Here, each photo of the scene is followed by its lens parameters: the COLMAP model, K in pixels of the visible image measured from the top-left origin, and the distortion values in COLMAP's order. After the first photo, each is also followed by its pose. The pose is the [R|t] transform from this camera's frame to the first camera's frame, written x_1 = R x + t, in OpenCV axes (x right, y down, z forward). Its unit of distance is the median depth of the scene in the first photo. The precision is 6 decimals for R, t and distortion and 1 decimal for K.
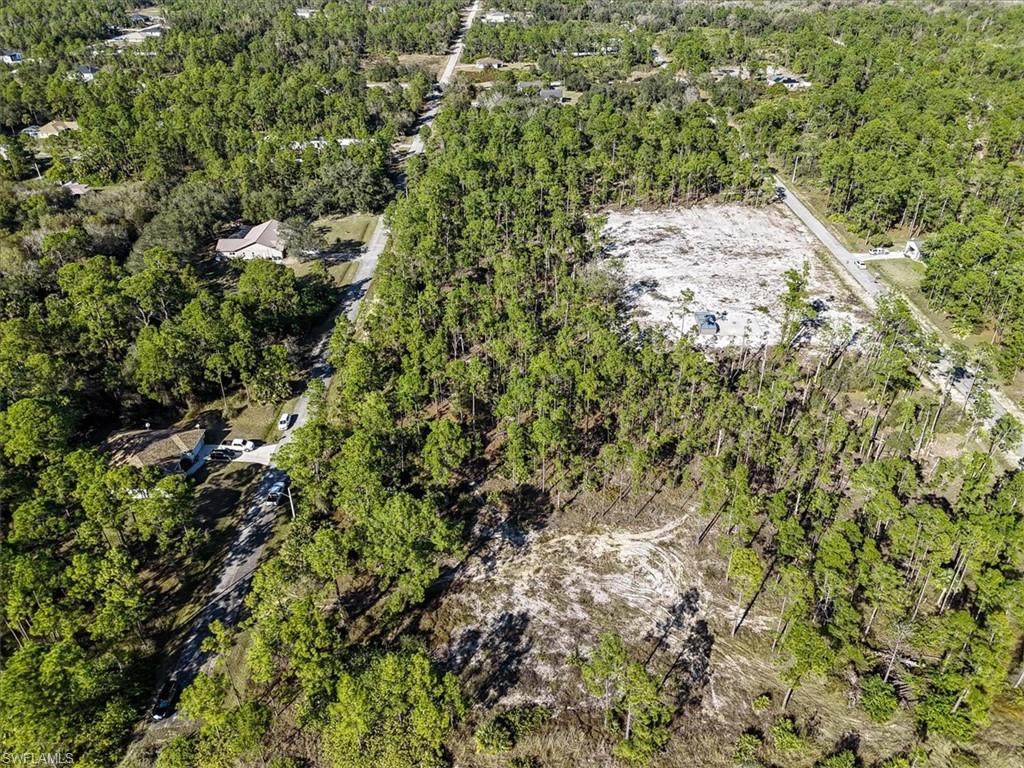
lens RADIAL K [[750.9, 0, 512.0], [0, 750.9, 384.0], [0, 0, 1]] dist [0.055112, -0.041702]
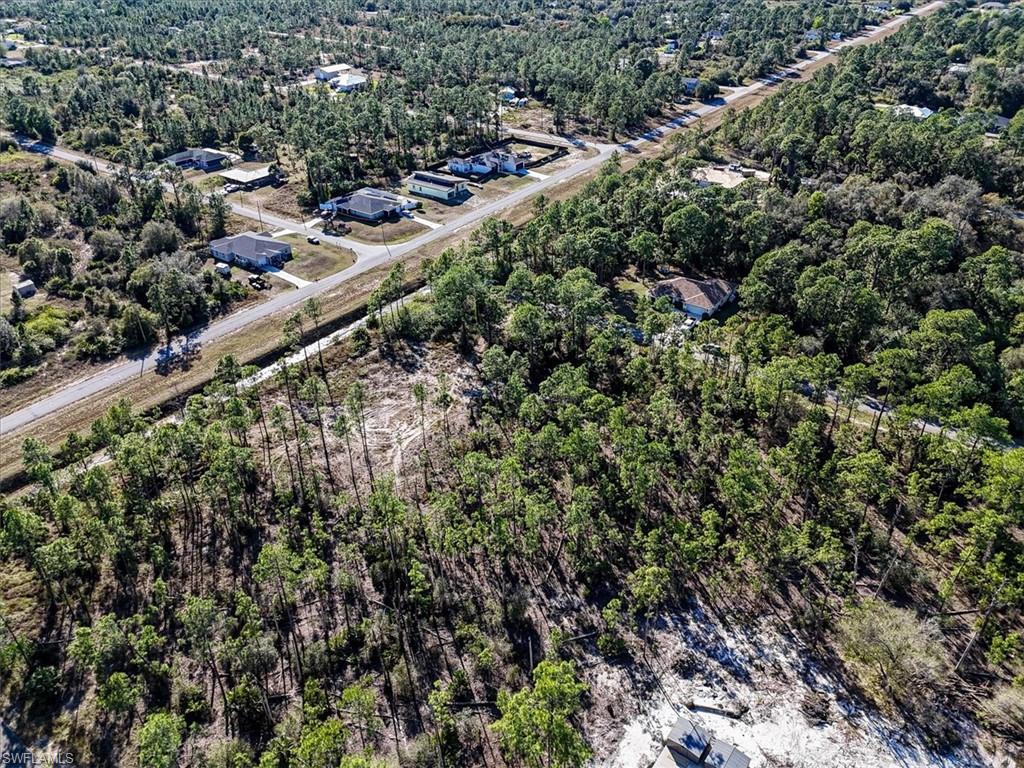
lens RADIAL K [[750.9, 0, 512.0], [0, 750.9, 384.0], [0, 0, 1]] dist [0.055112, -0.041702]
pose [[-0.589687, 0.444028, -0.674618, 0.820518], [-0.411900, 0.553154, 0.724126, -0.758282], [0.694699, 0.704883, -0.143293, 1.213535]]
